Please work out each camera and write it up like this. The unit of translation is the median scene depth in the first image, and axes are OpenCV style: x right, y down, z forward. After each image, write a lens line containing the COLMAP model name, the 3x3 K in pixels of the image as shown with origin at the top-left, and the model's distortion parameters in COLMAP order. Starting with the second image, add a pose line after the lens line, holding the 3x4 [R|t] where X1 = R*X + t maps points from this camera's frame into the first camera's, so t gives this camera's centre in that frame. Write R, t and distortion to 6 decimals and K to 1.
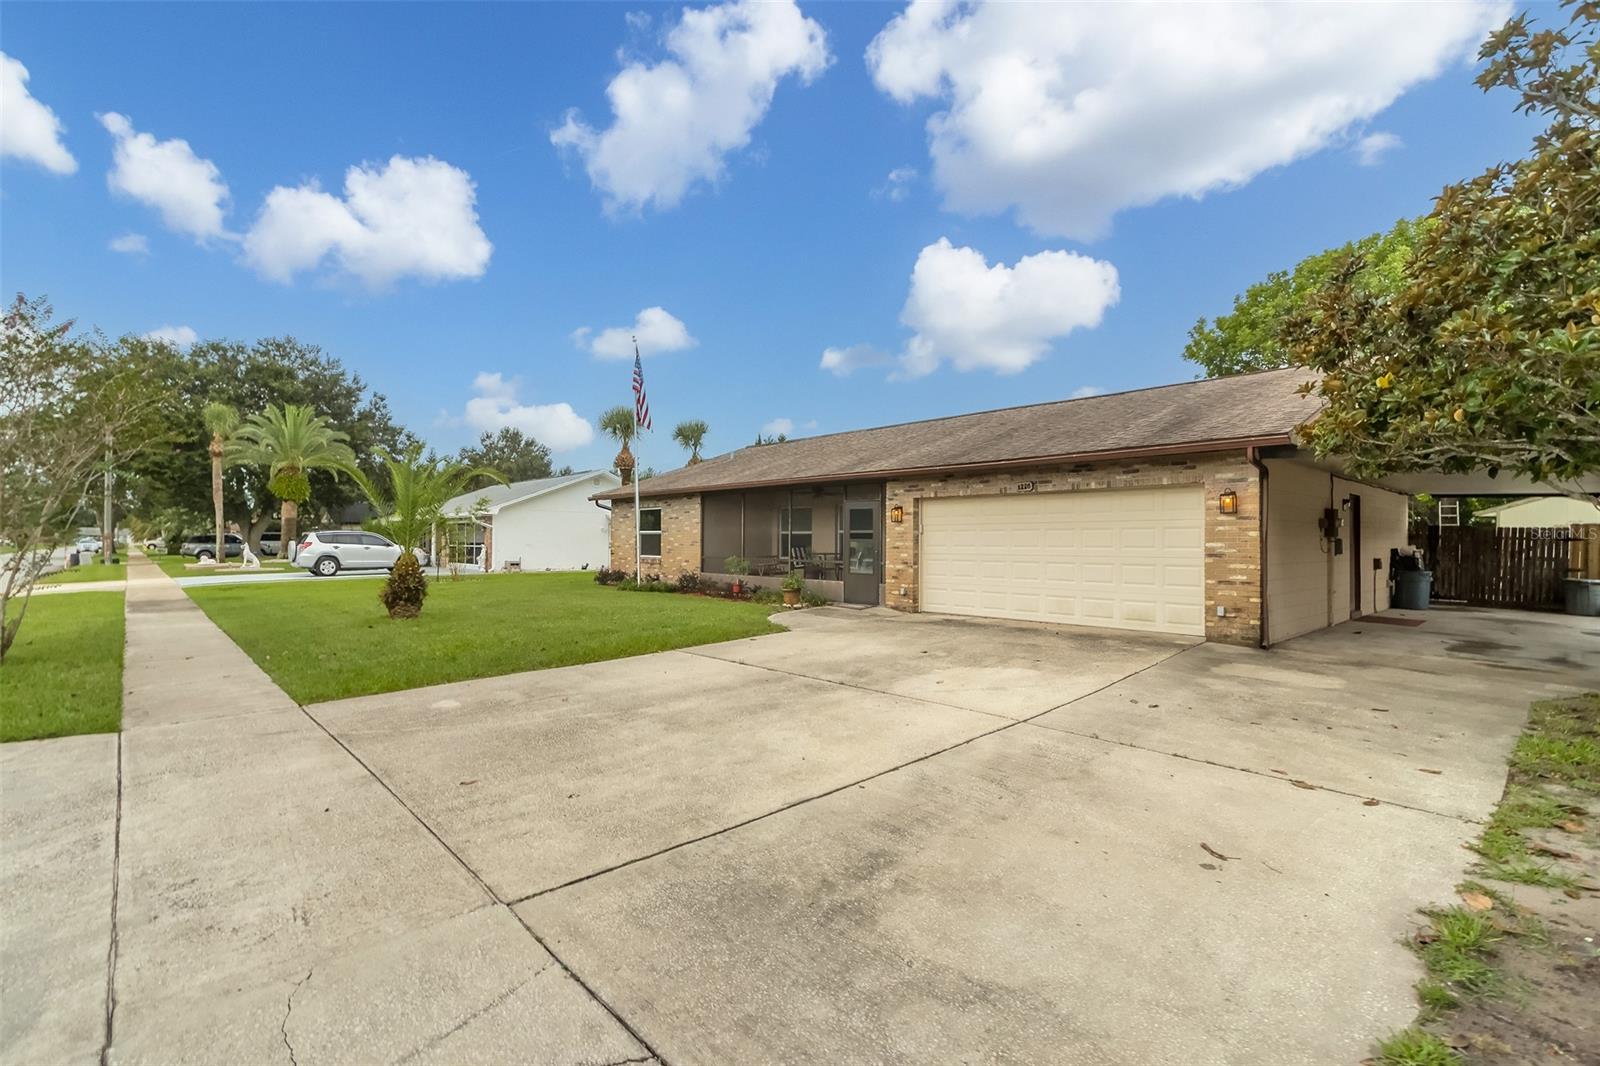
lens RADIAL K [[719.5, 0, 799.7], [0, 719.5, 538.7], [0, 0, 1]] dist [-0.001149, -0.000634]
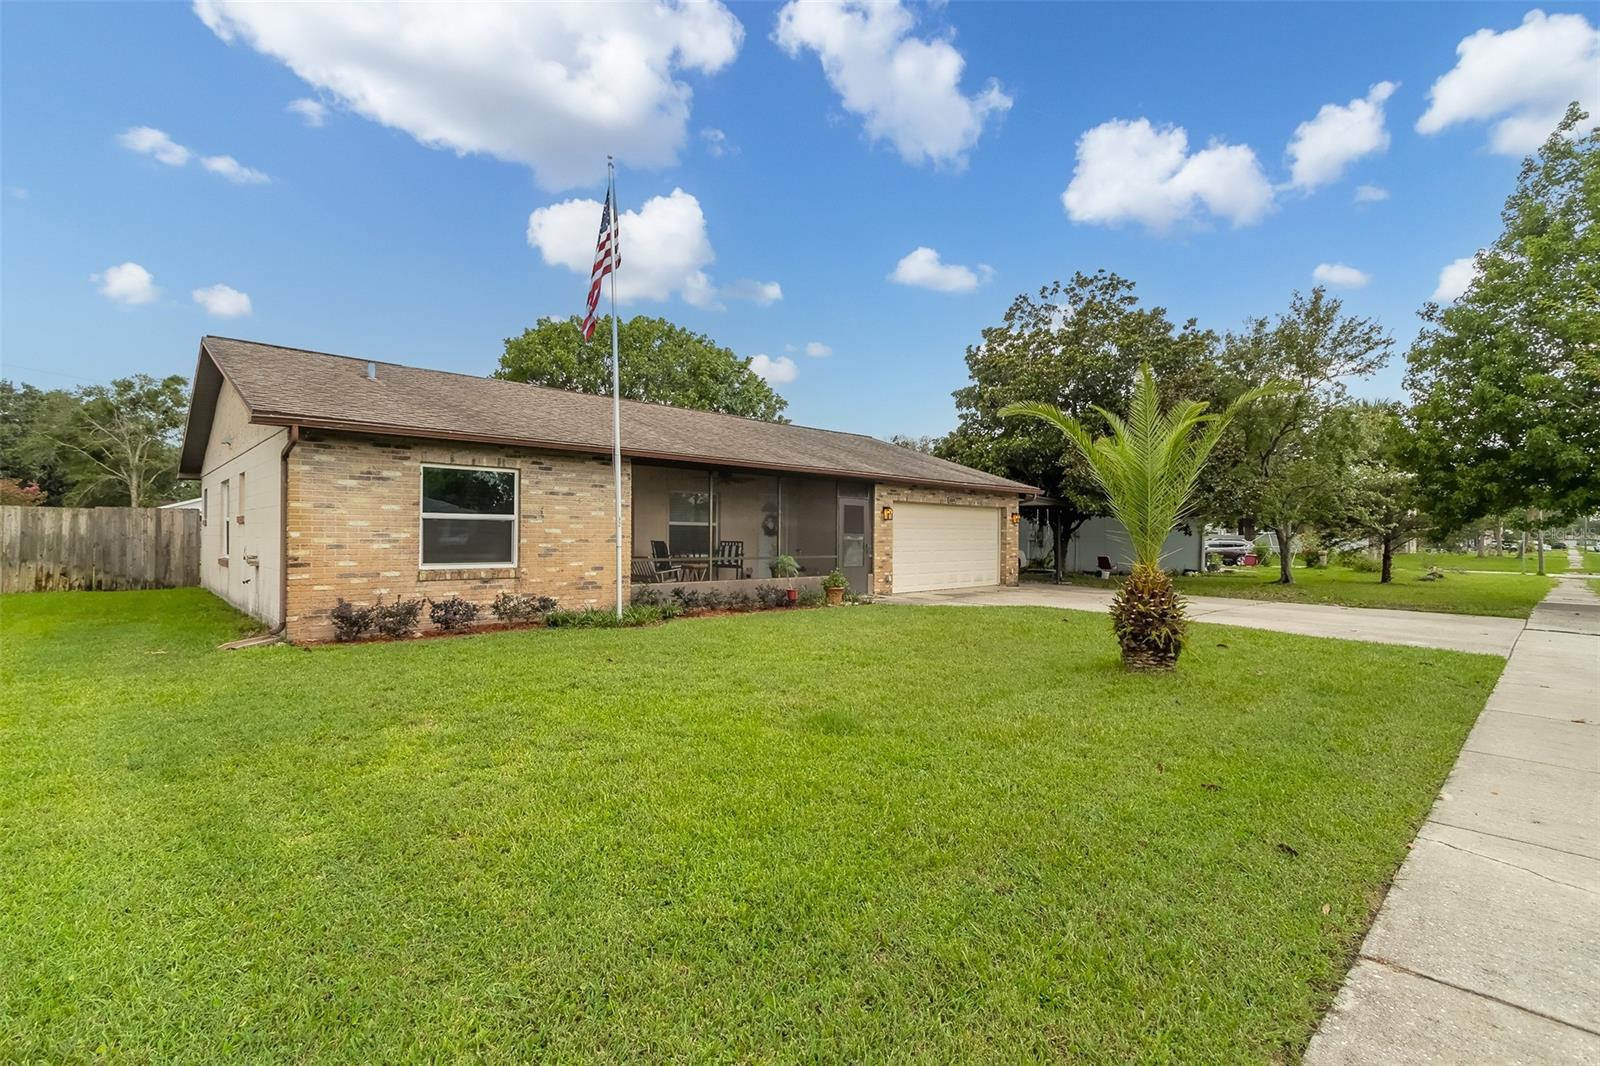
lens RADIAL K [[719.5, 0, 799.2], [0, 719.5, 531.0], [0, 0, 1]] dist [-0.001149, -0.000634]
pose [[0.003088, 0.007749, 0.999965, -1.026940], [-0.004660, 0.999959, -0.007734, 0.005064], [-0.999984, -0.004636, 0.003124, 1.118662]]
